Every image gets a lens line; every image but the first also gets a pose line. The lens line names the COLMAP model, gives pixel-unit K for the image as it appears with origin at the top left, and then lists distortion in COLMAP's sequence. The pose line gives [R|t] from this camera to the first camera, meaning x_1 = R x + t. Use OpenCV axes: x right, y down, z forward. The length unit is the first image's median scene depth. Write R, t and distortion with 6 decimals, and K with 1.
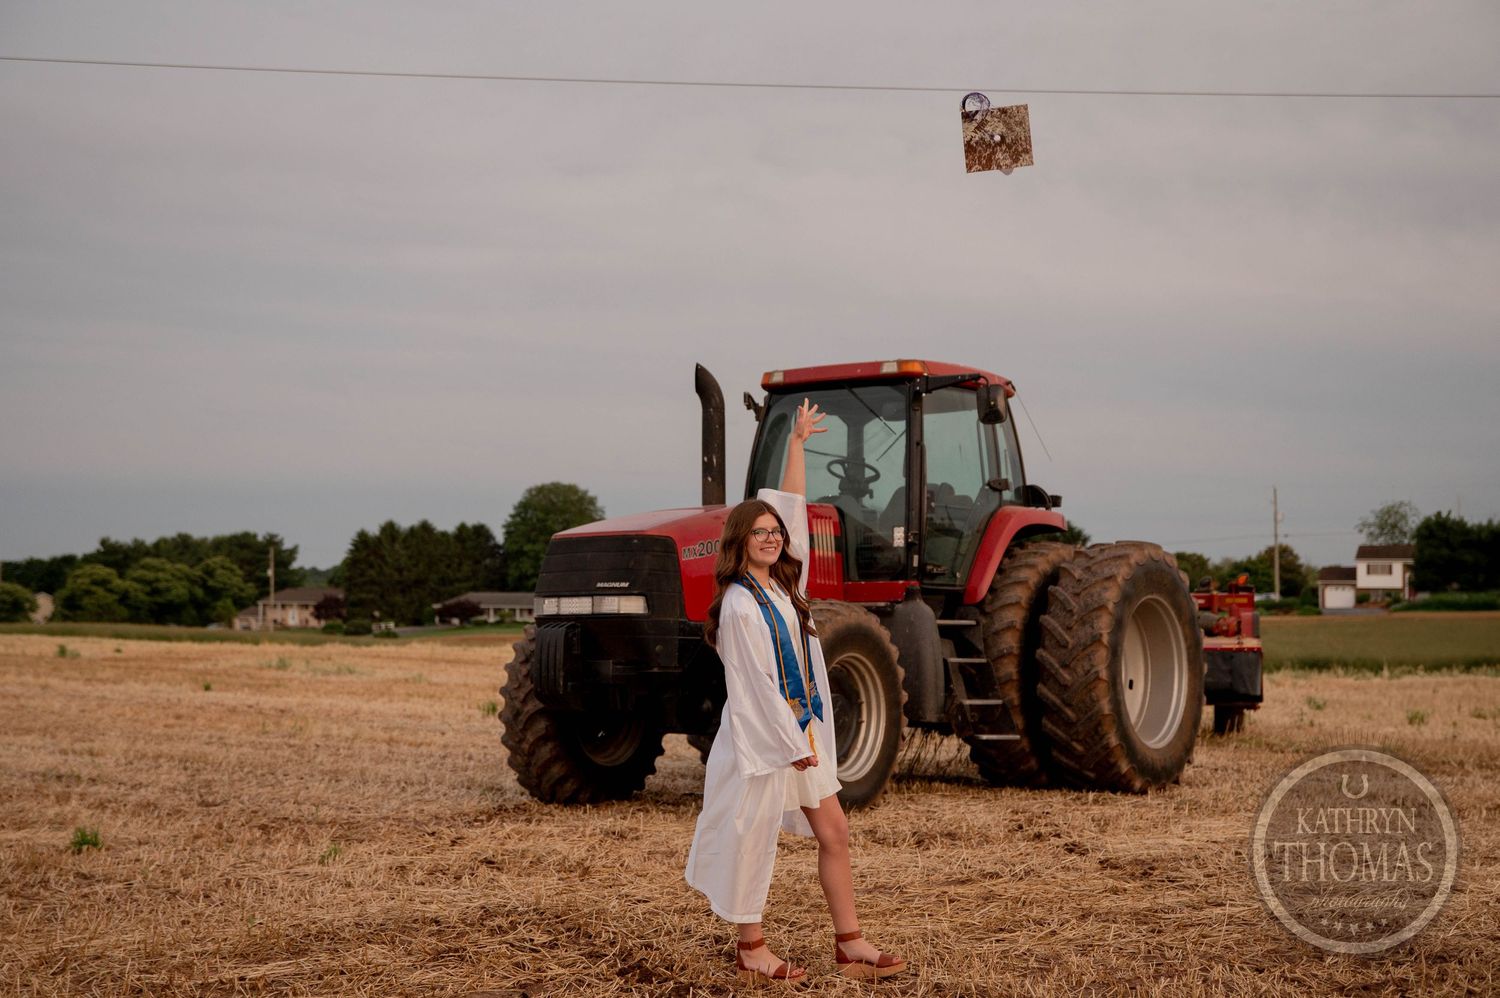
lens RADIAL K [[2161.3, 0, 750.0], [0, 2161.3, 499.0], [0, 0, 1]] dist [0.057785, 0.039825]
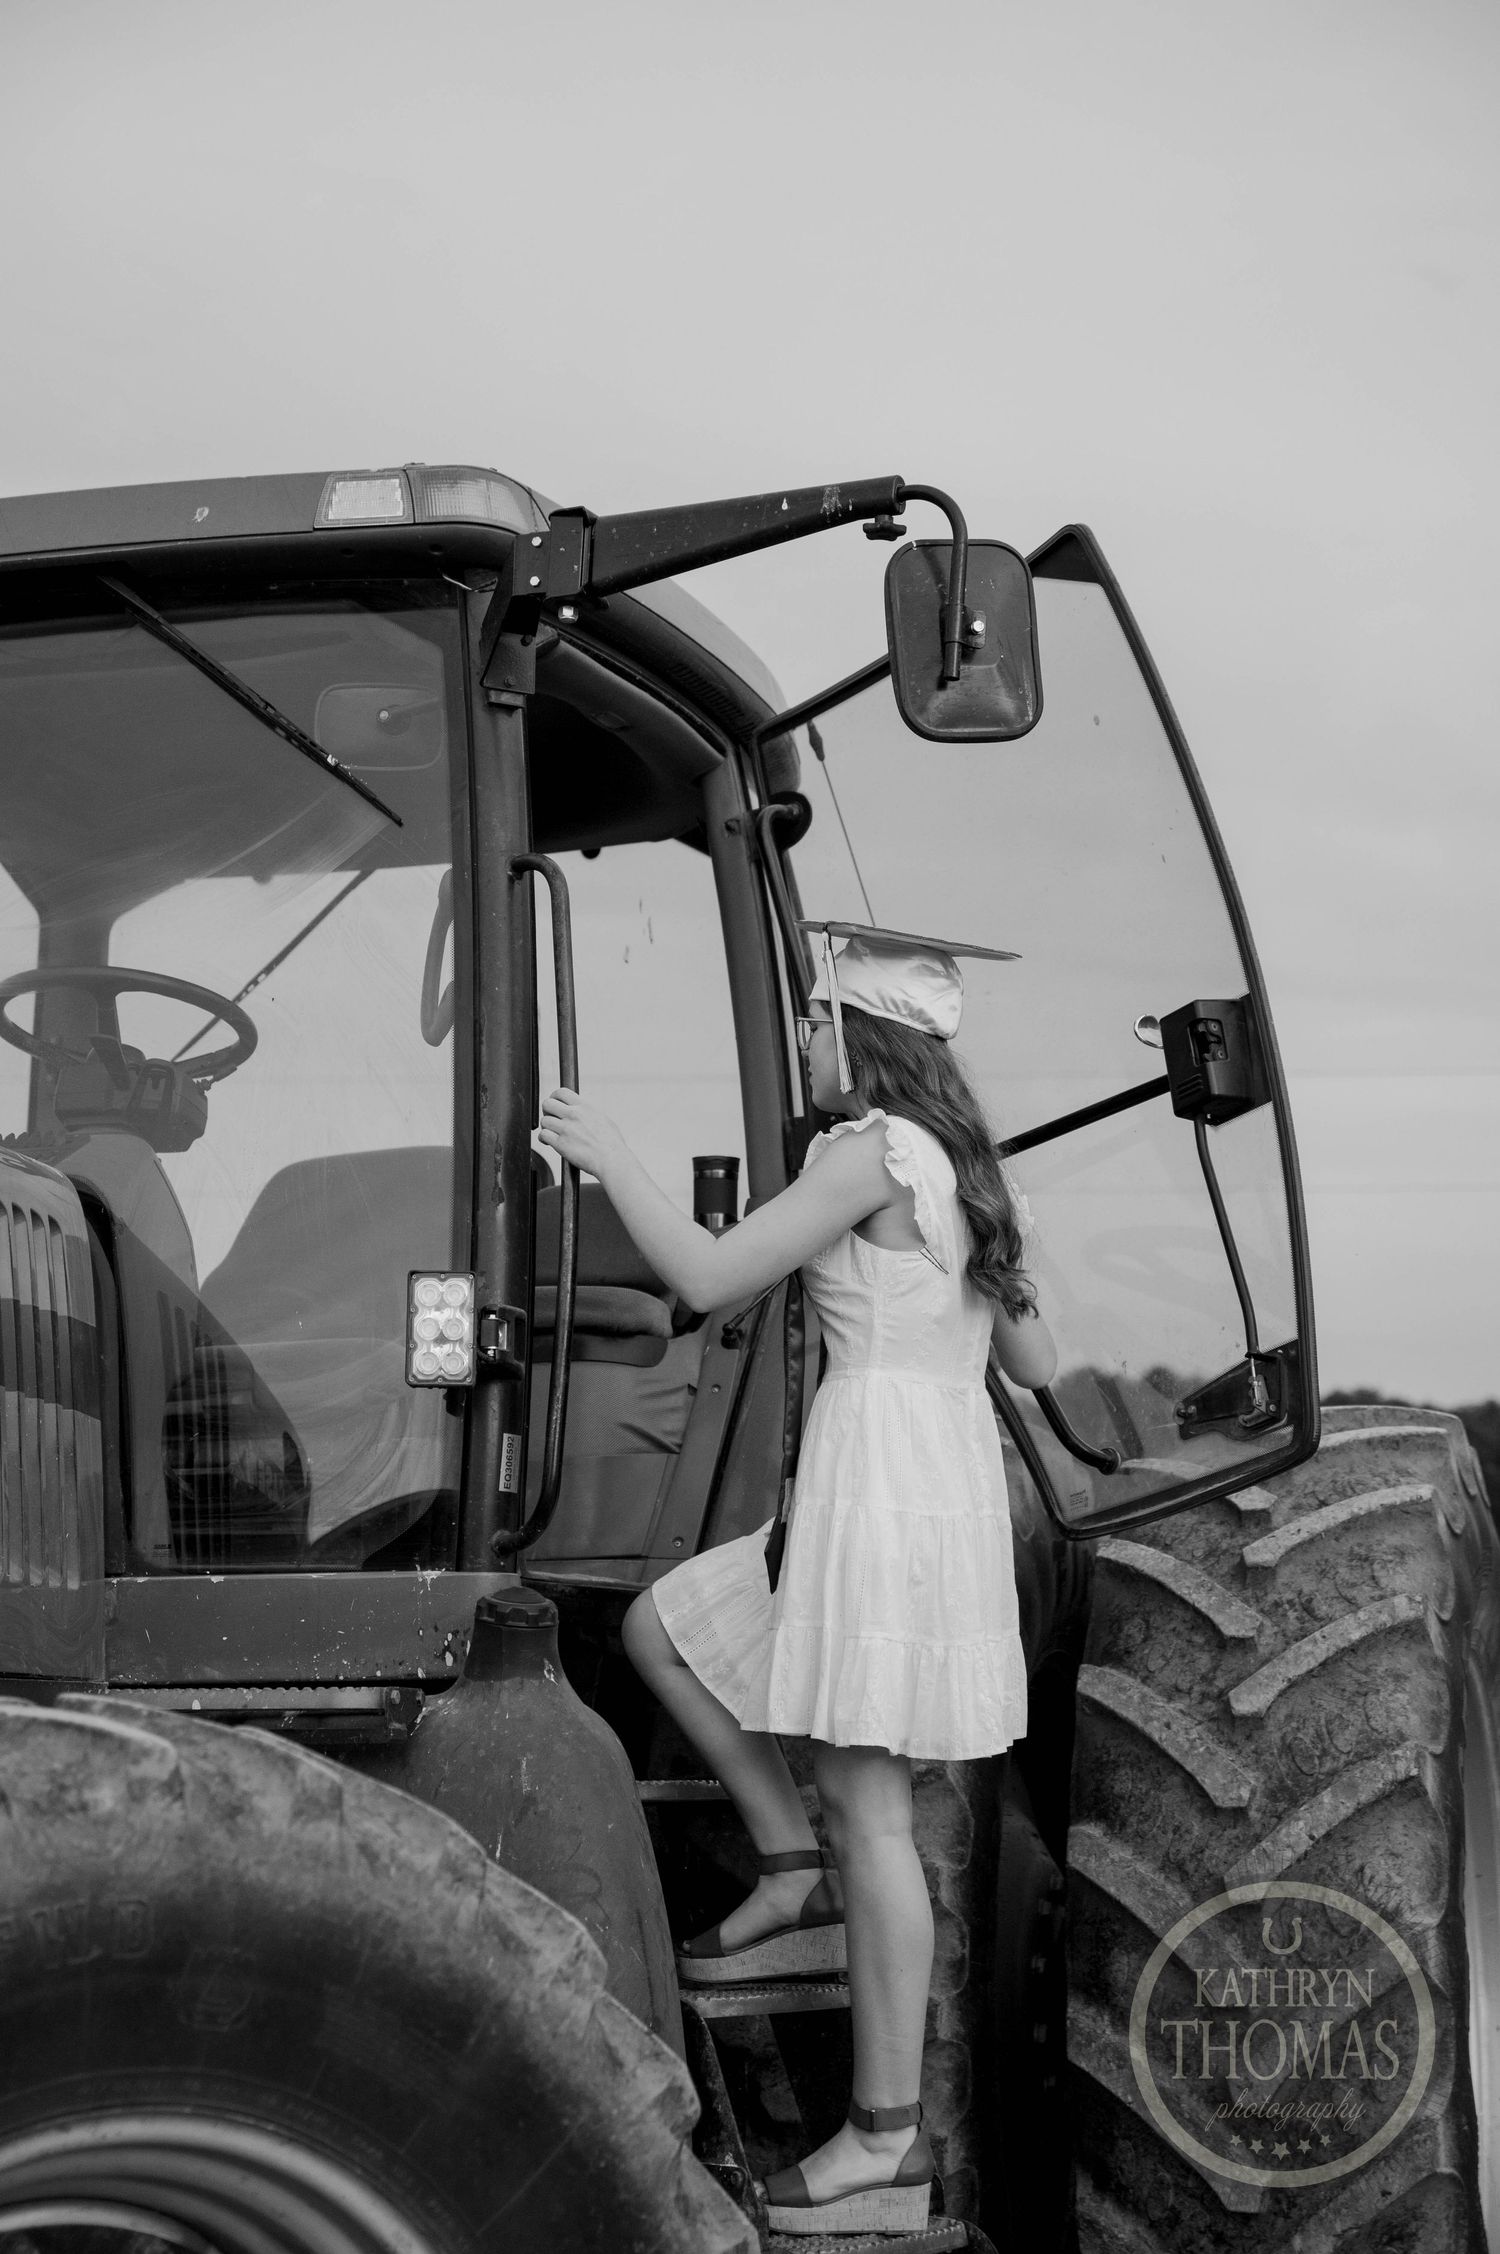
lens RADIAL K [[3511.5, 0, 750.0], [0, 3511.5, 1127.0], [0, 0, 1]] dist [0.105543, 0.097902]
pose [[0.946822, 0.050007, 0.317847, -0.002795], [-0.018142, 0.994574, -0.102435, 0.030250], [-0.321245, 0.091221, 0.942592, 0.693723]]
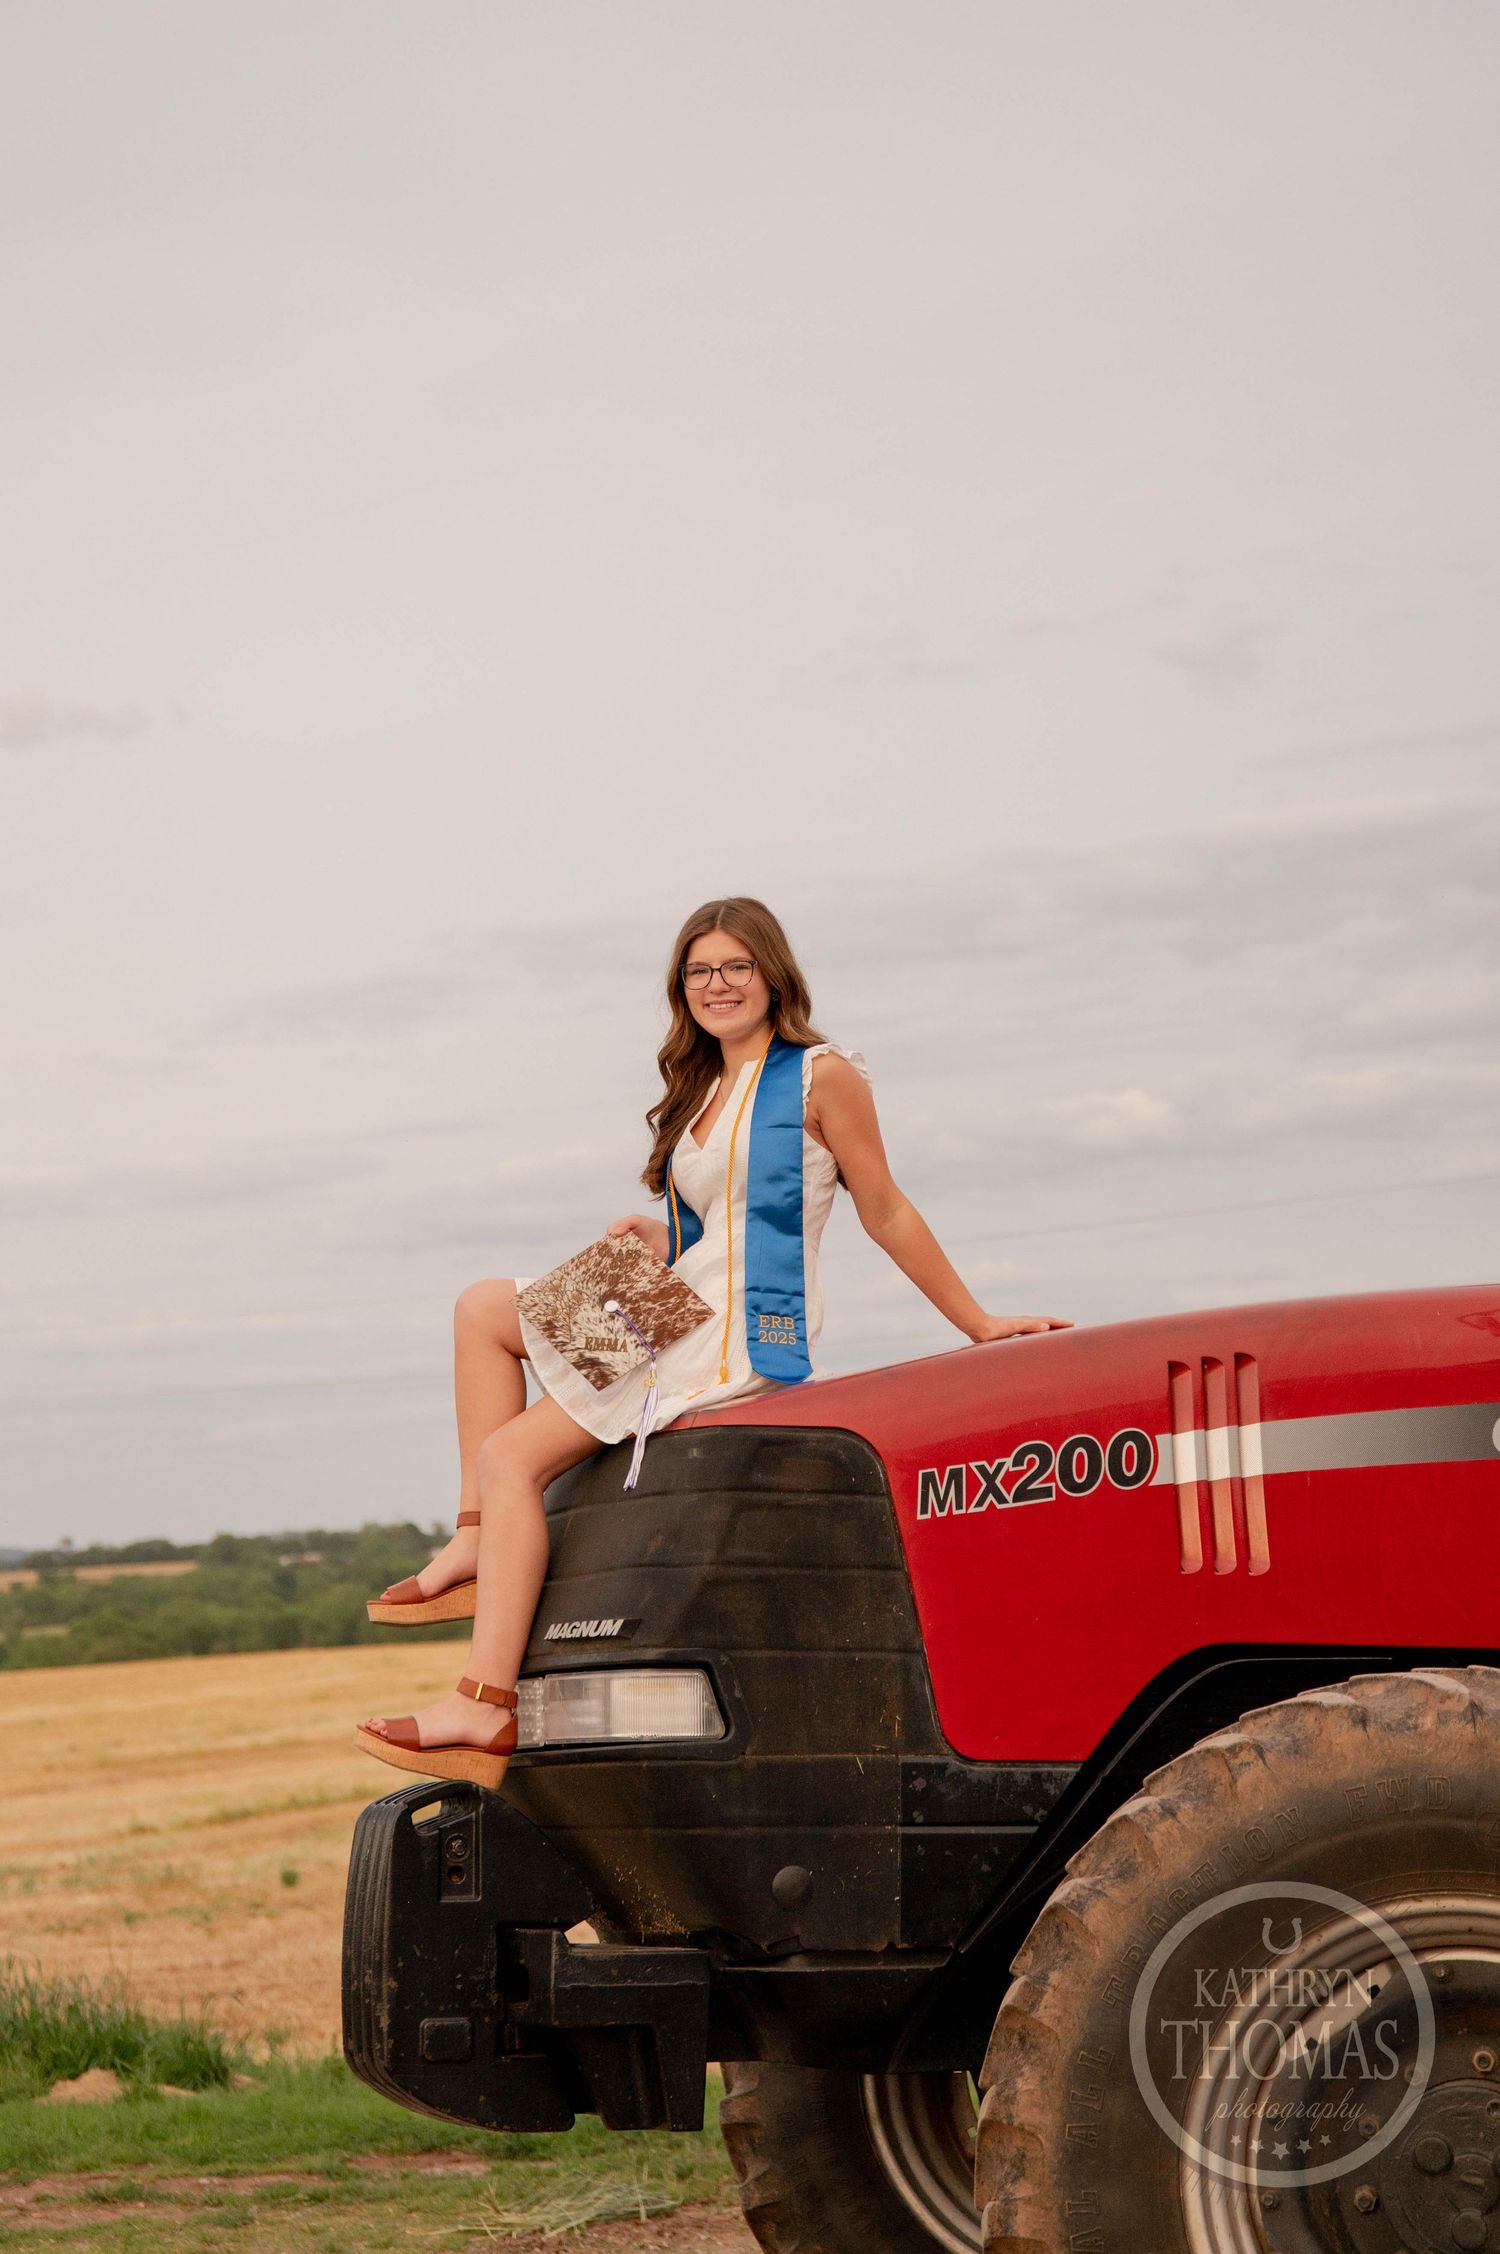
lens RADIAL K [[4248.7, 0, 750.0], [0, 4248.7, 1127.0], [0, 0, 1]] dist [0.144646, -0.030650]
pose [[0.835204, -0.102883, -0.540231, 0.198907], [0.057864, 0.993332, -0.099714, 0.027628], [0.546887, 0.052021, 0.835588, 0.505636]]
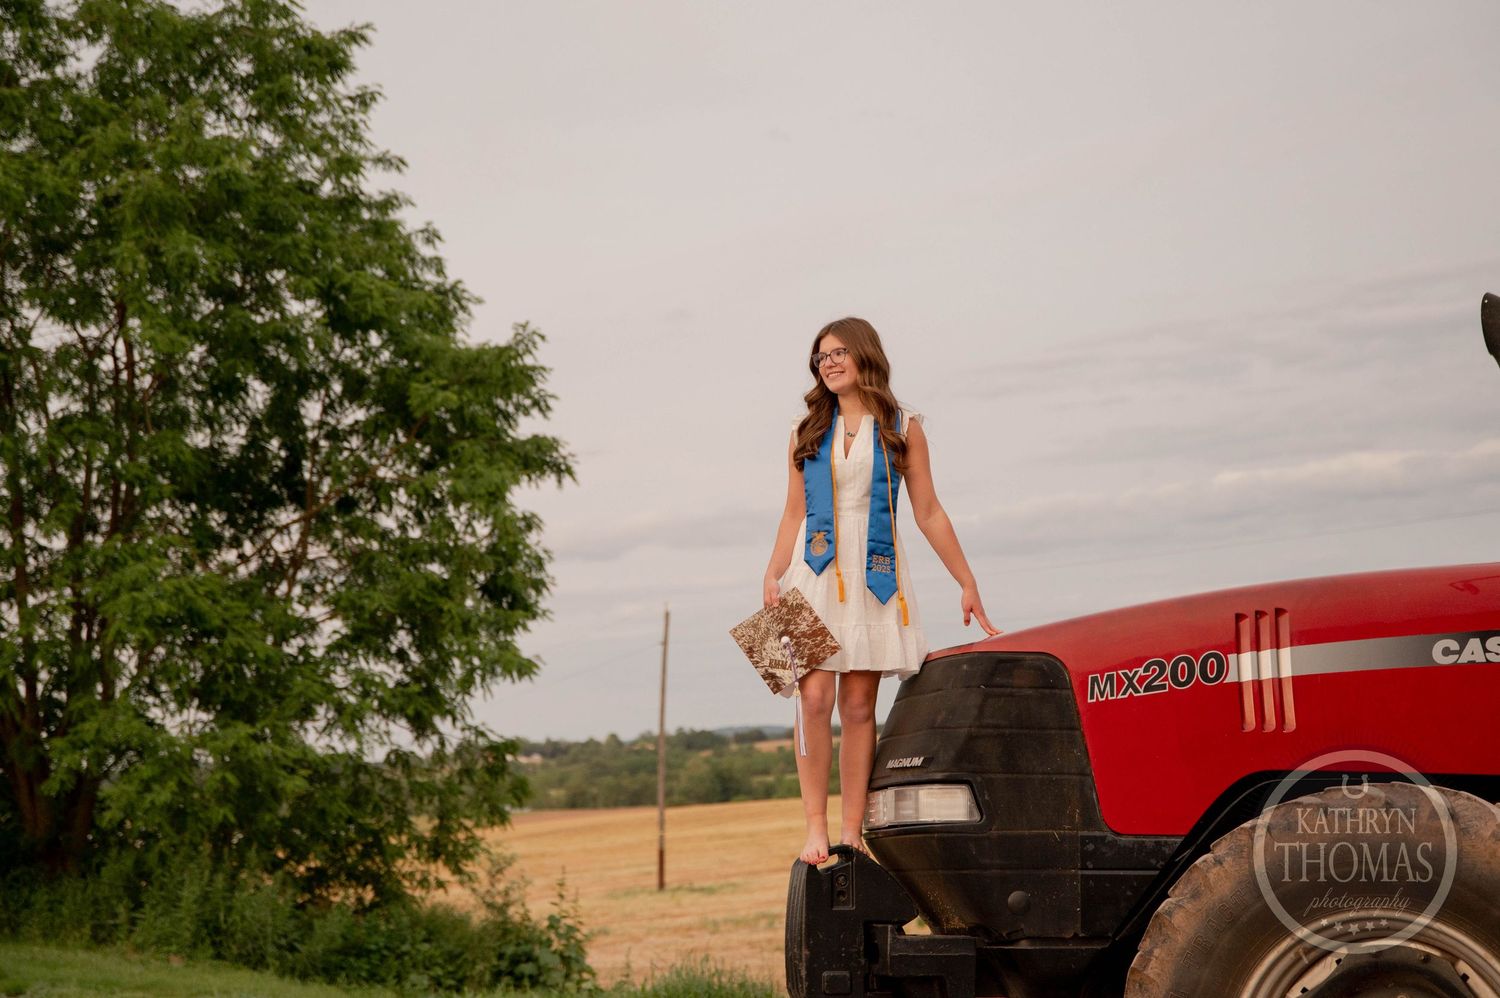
lens RADIAL K [[2610.7, 0, 750.0], [0, 2610.7, 499.0], [0, 0, 1]] dist [0.136117, 0.019579]
pose [[0.722528, -0.113489, -0.681963, 0.265141], [0.063012, 0.993139, -0.098513, 0.031583], [0.688464, 0.028206, 0.724722, 0.483672]]
